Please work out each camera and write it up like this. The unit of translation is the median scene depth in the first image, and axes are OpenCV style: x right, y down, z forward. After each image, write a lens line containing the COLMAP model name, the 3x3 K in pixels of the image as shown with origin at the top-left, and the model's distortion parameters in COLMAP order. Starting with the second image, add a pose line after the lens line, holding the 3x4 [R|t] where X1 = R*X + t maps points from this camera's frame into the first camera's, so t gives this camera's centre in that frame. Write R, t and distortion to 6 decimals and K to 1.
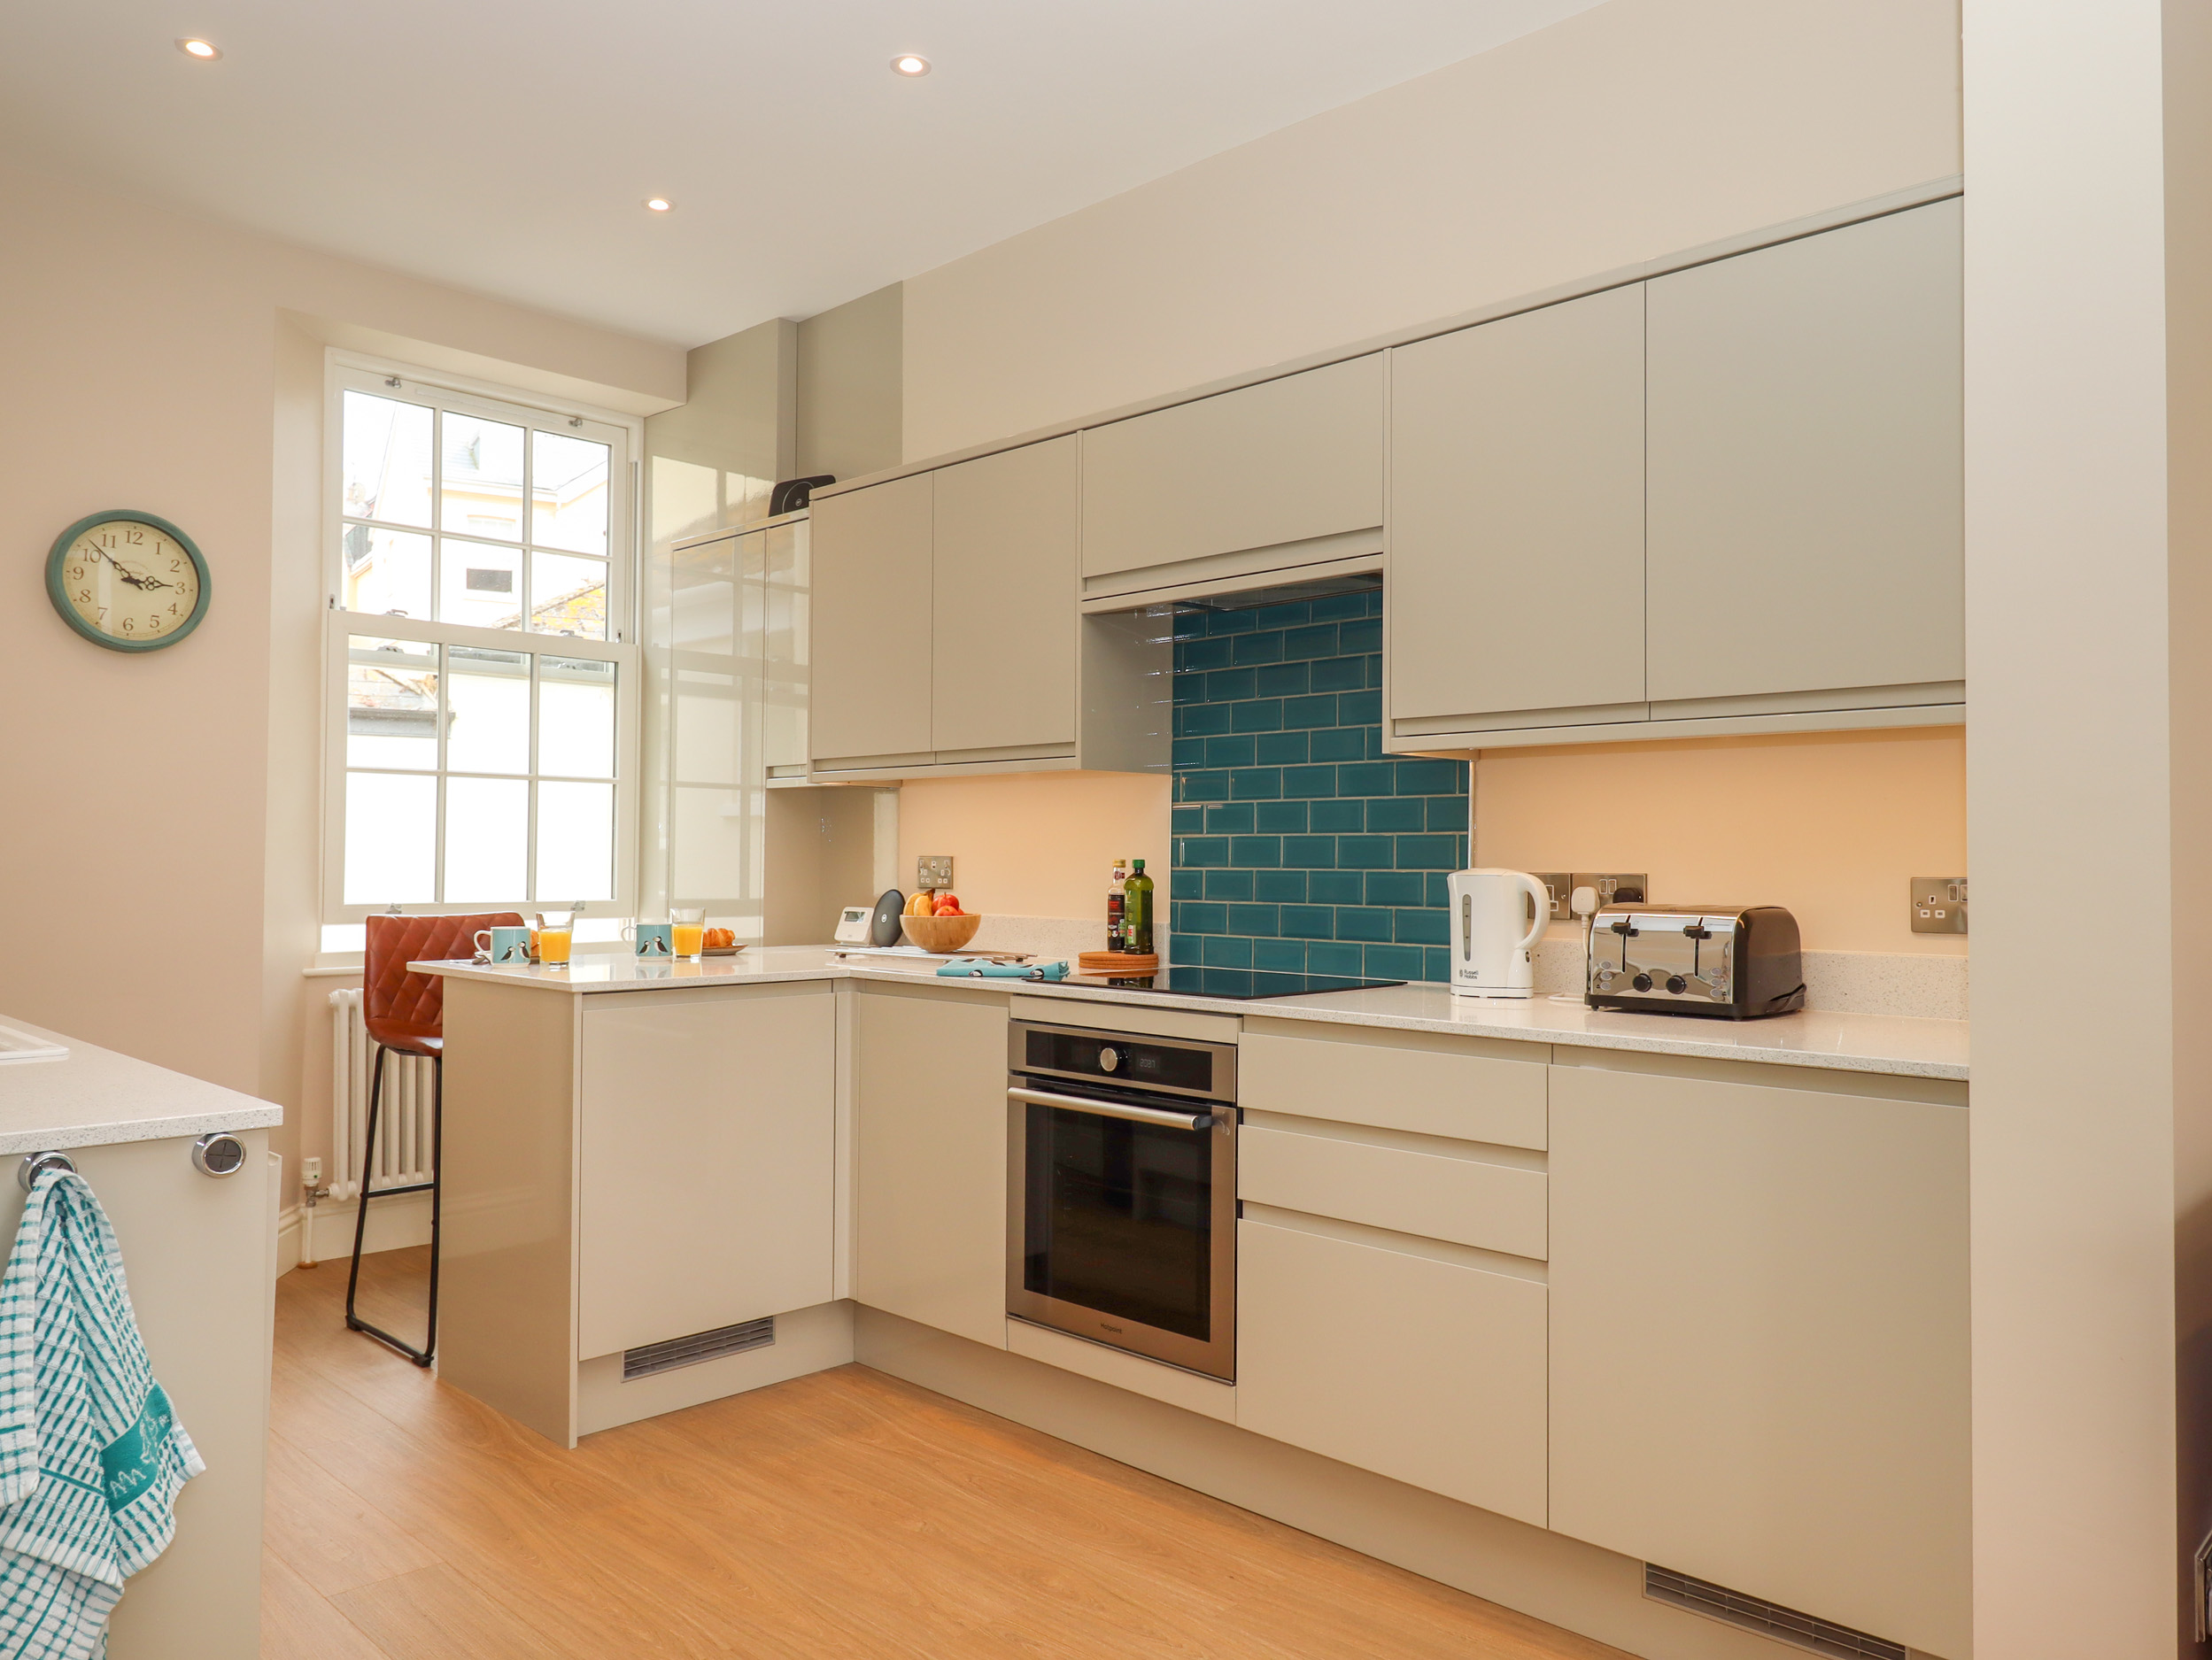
lens RADIAL K [[1598.9, 0, 1119.5], [0, 1598.9, 825.0], [0, 0, 1]] dist [0.005768, -0.003702]
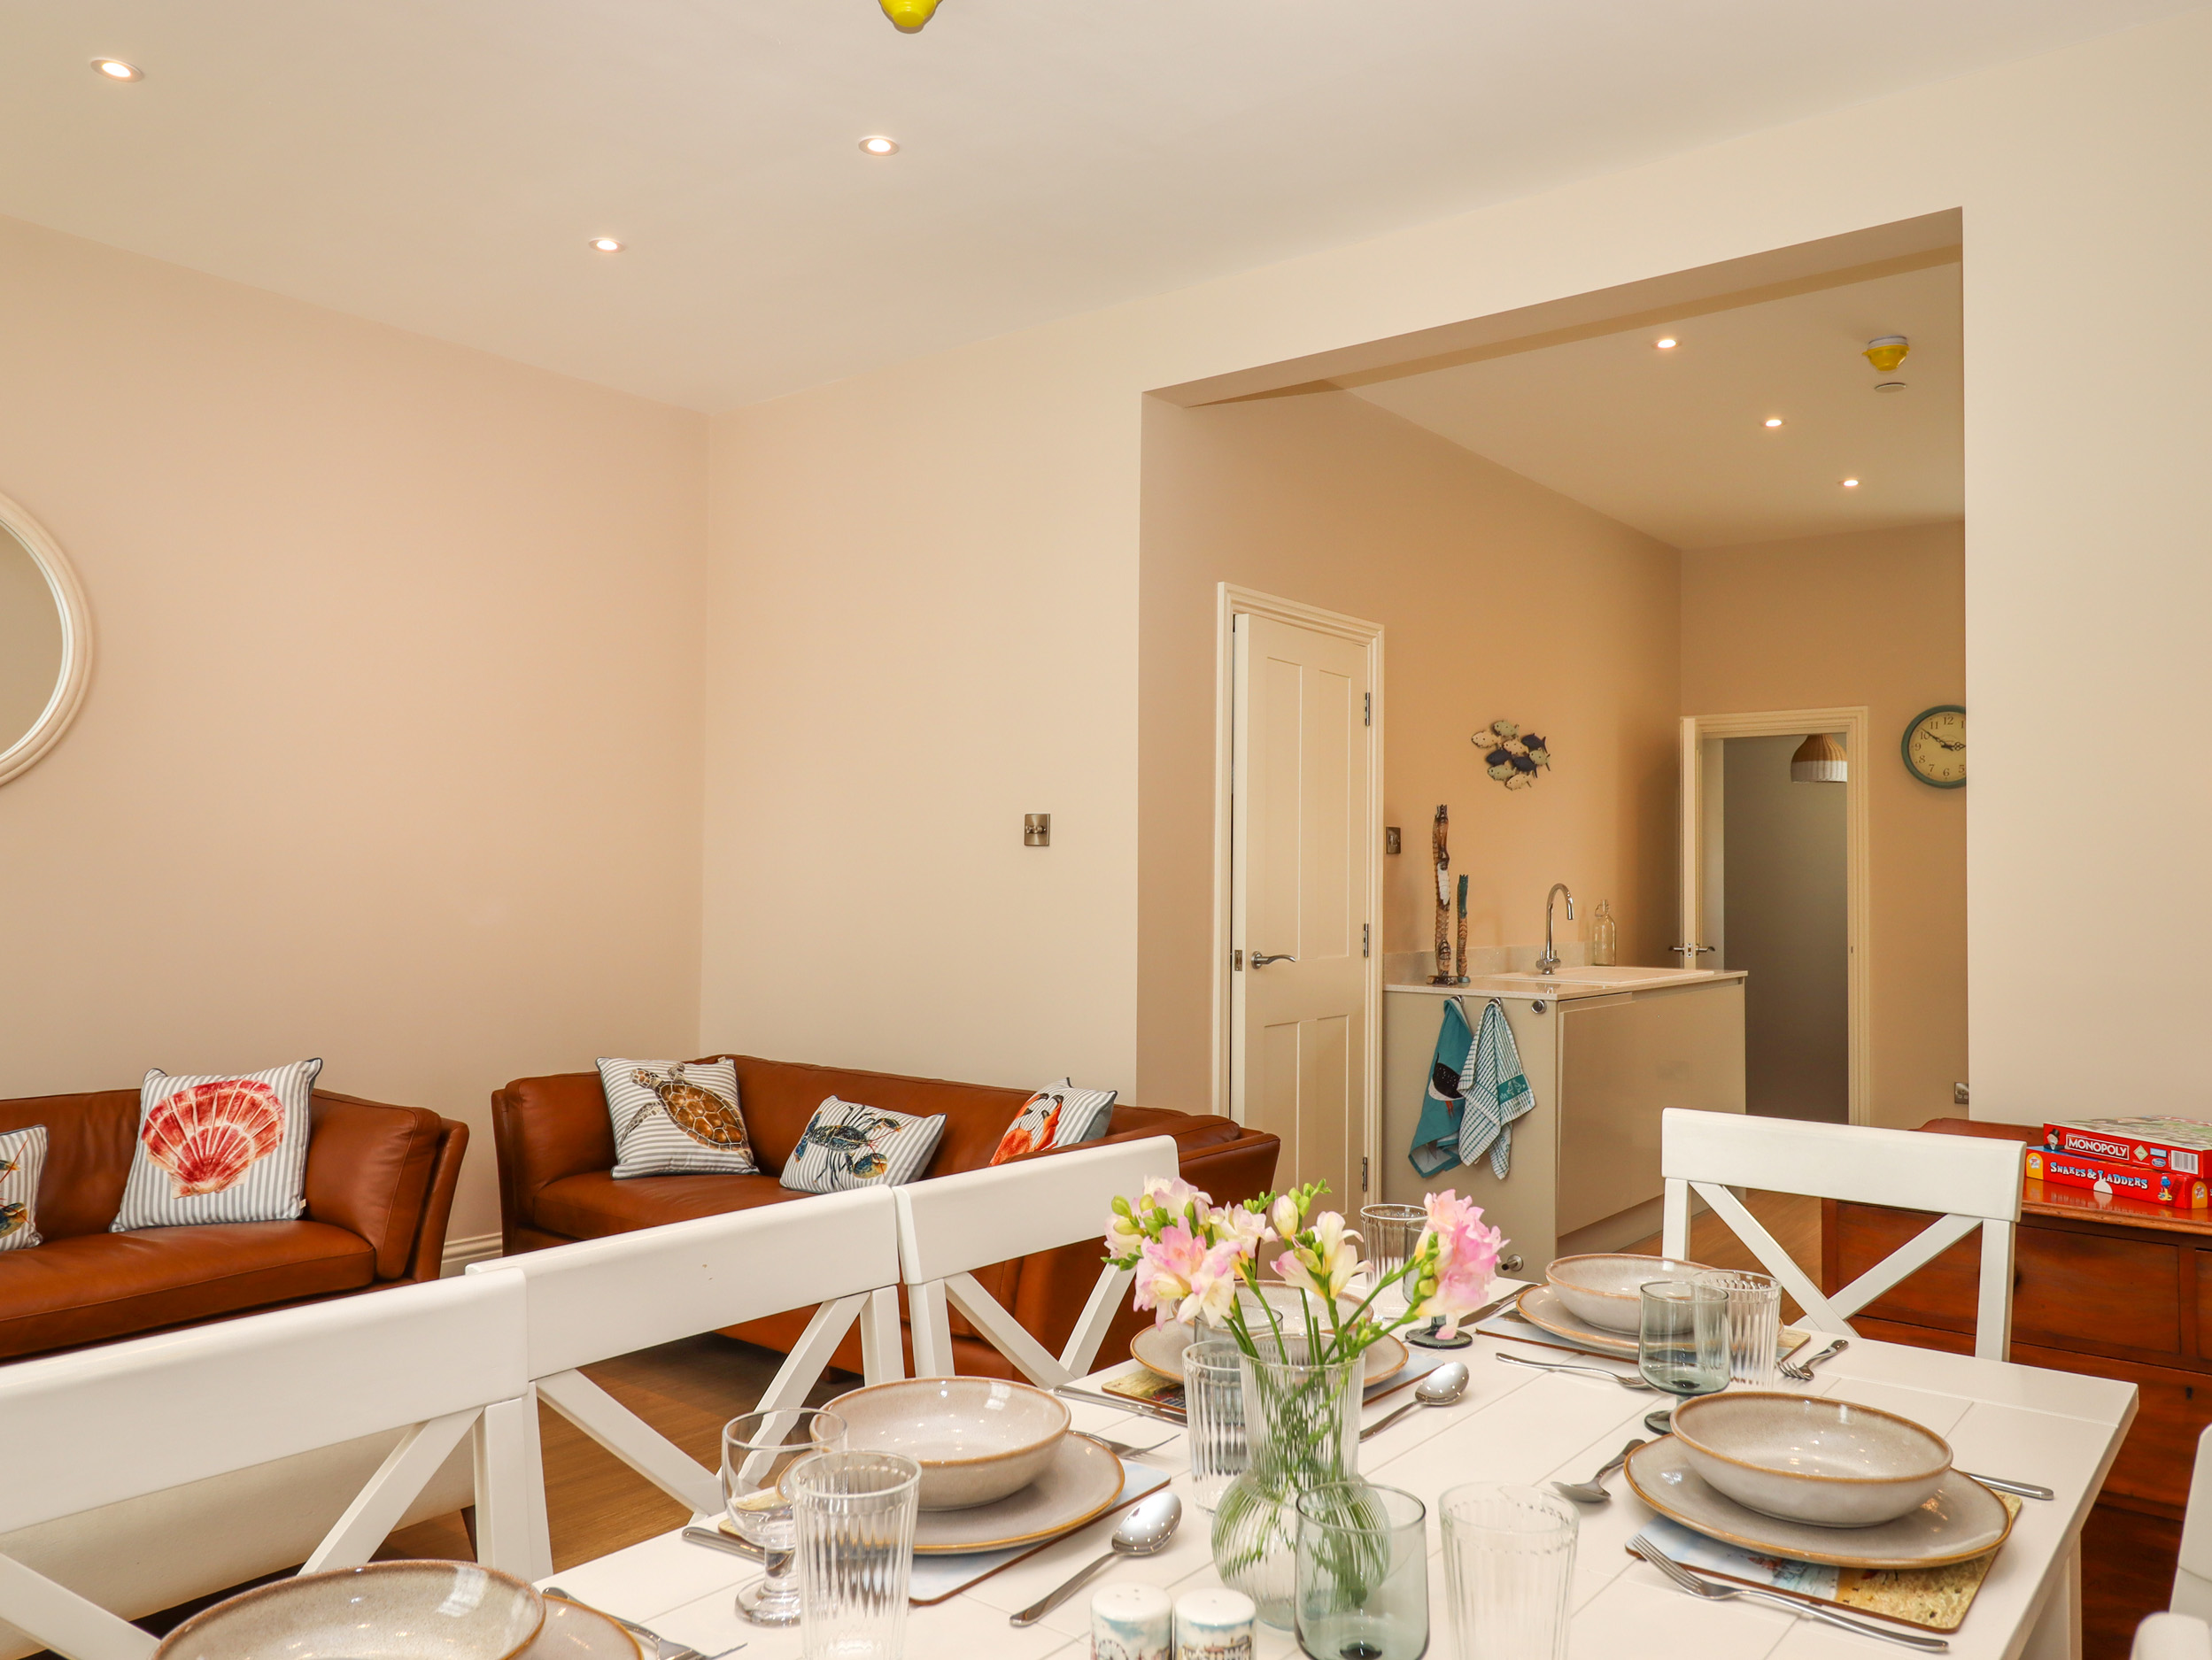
lens RADIAL K [[1609.8, 0, 1118.3], [0, 1609.8, 828.5], [0, 0, 1]] dist [0.004562, -0.002865]
pose [[0.113544, -0.036759, -0.992853, 0.993527], [0.012242, 0.999291, -0.035597, -0.015939], [0.993458, -0.008113, 0.113914, -0.068421]]
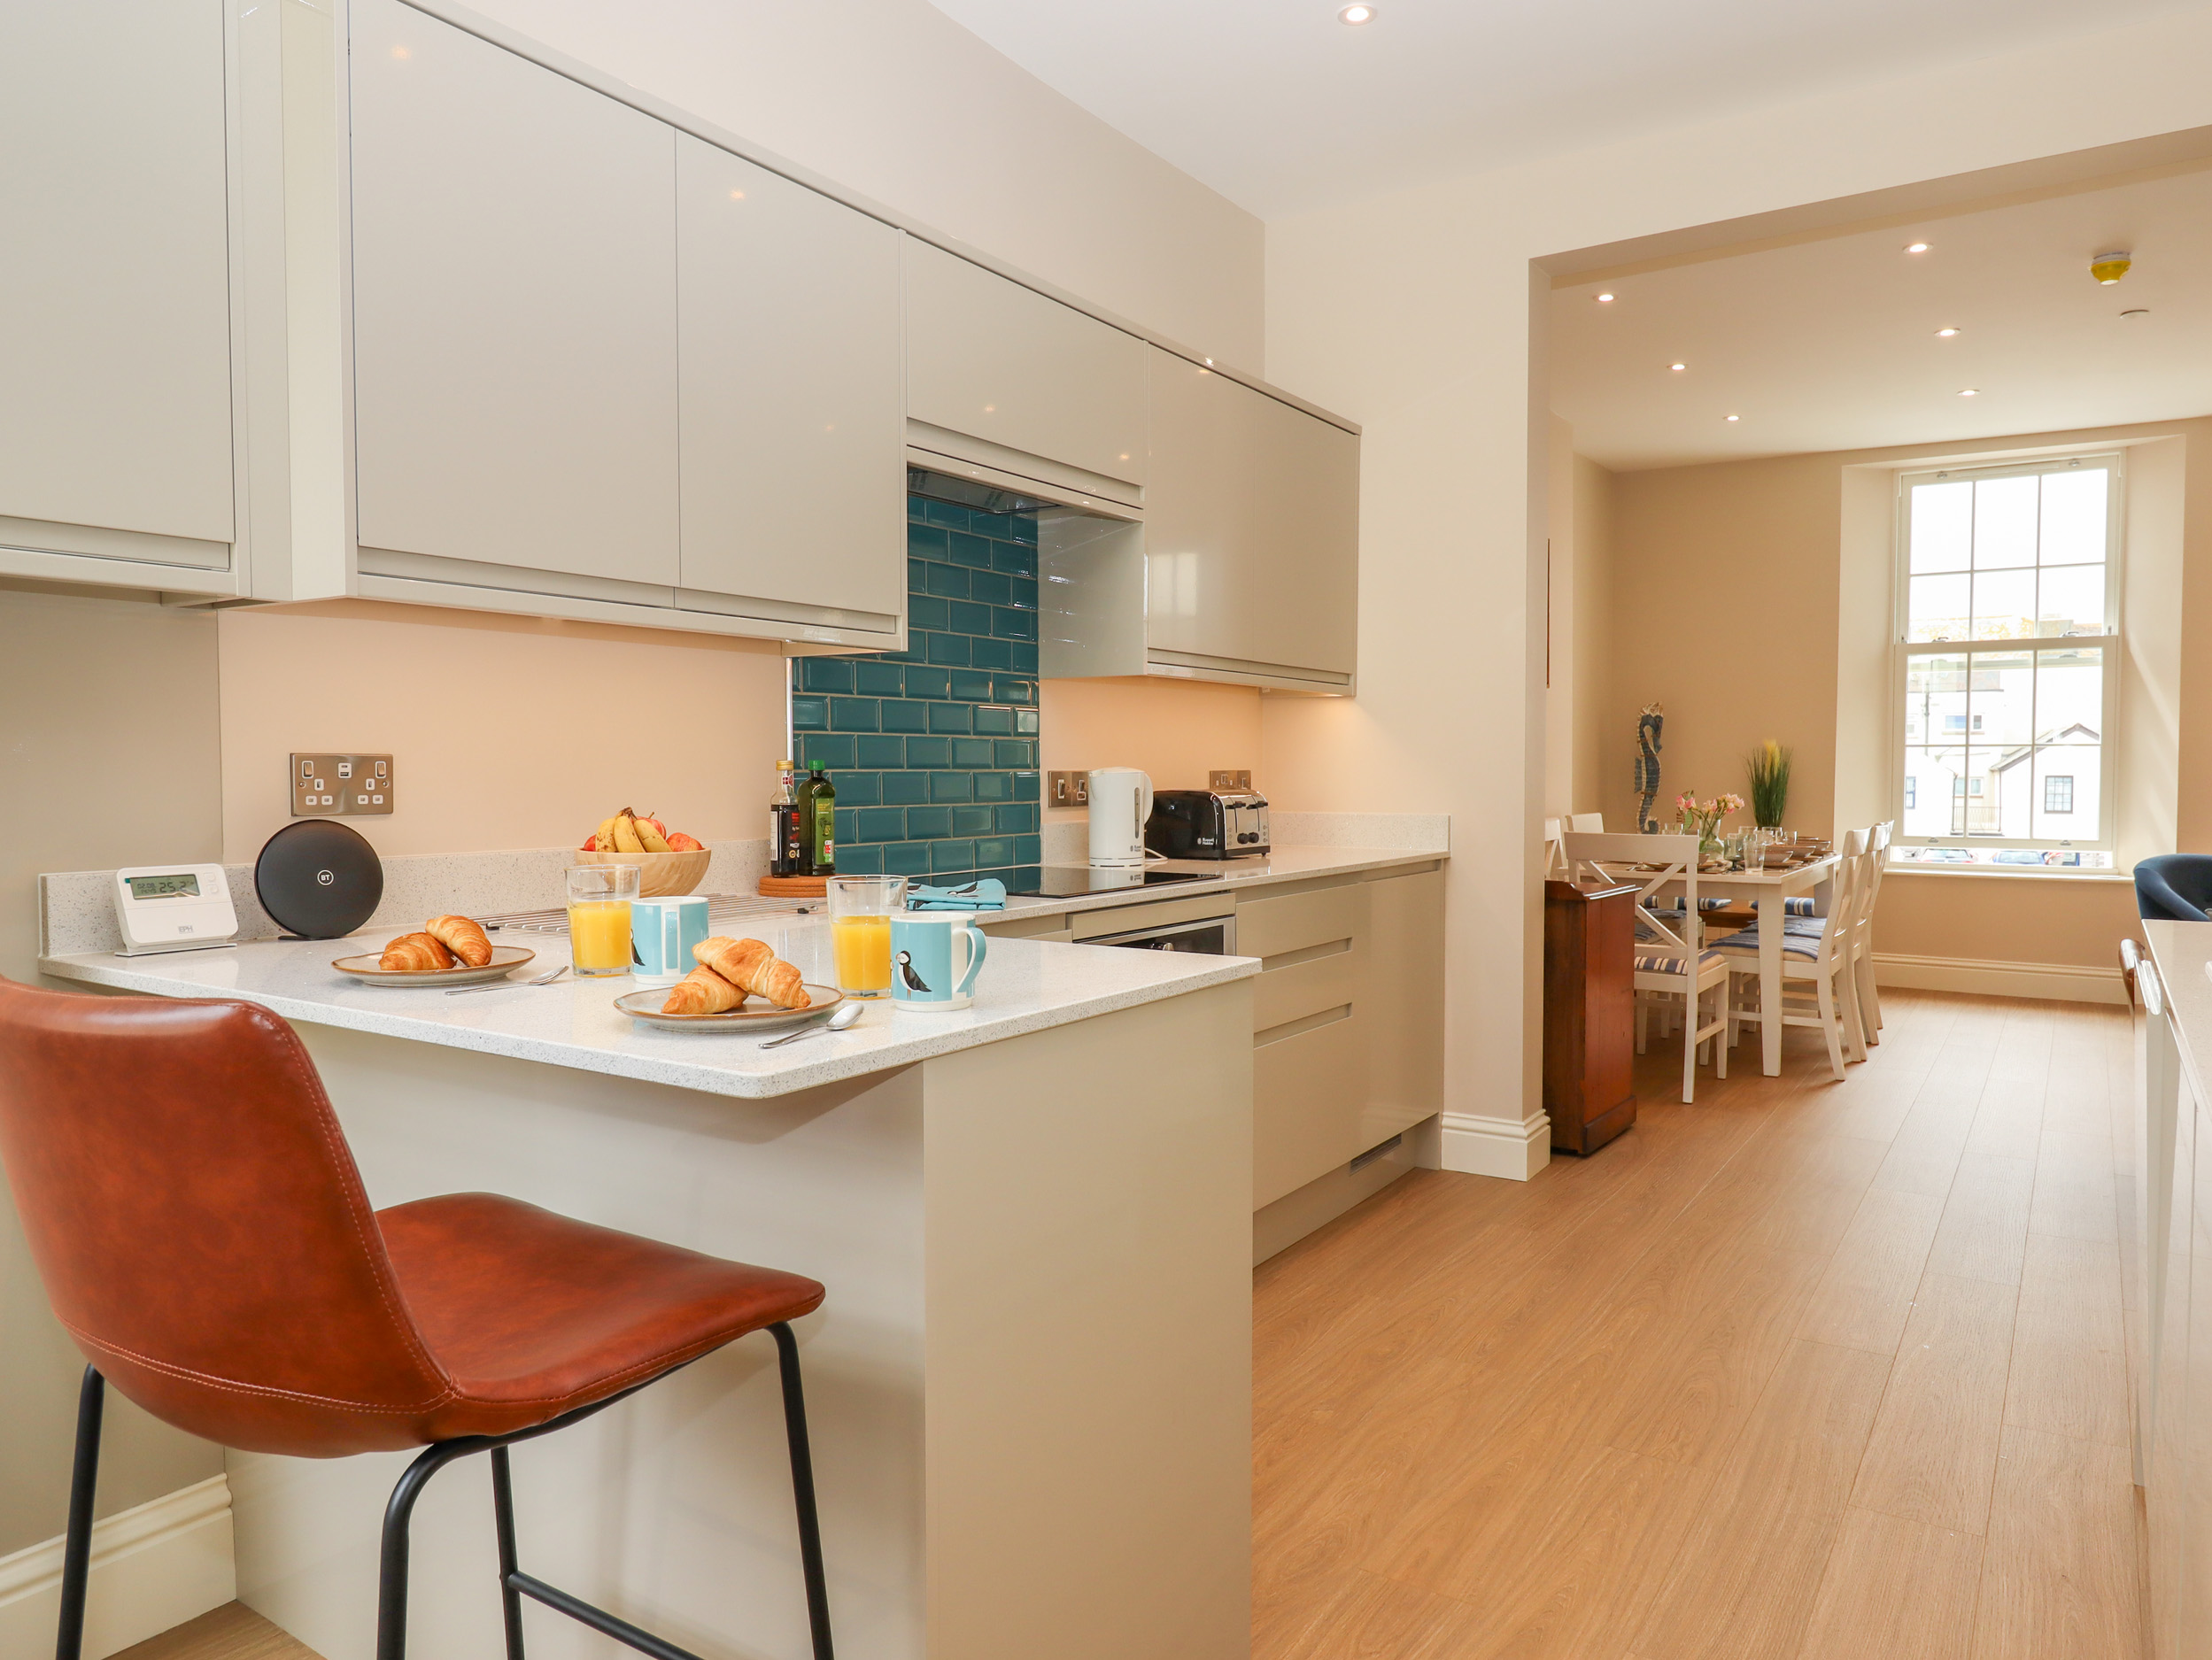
lens RADIAL K [[1472.1, 0, 1134.7], [0, 1472.1, 827.9], [0, 0, 1]] dist [0.005880, -0.000786]
pose [[-0.205295, -0.044244, 0.977700, -0.712367], [-0.021923, 0.998935, 0.040602, 0.020559], [-0.978455, -0.013099, -0.206046, 0.932203]]
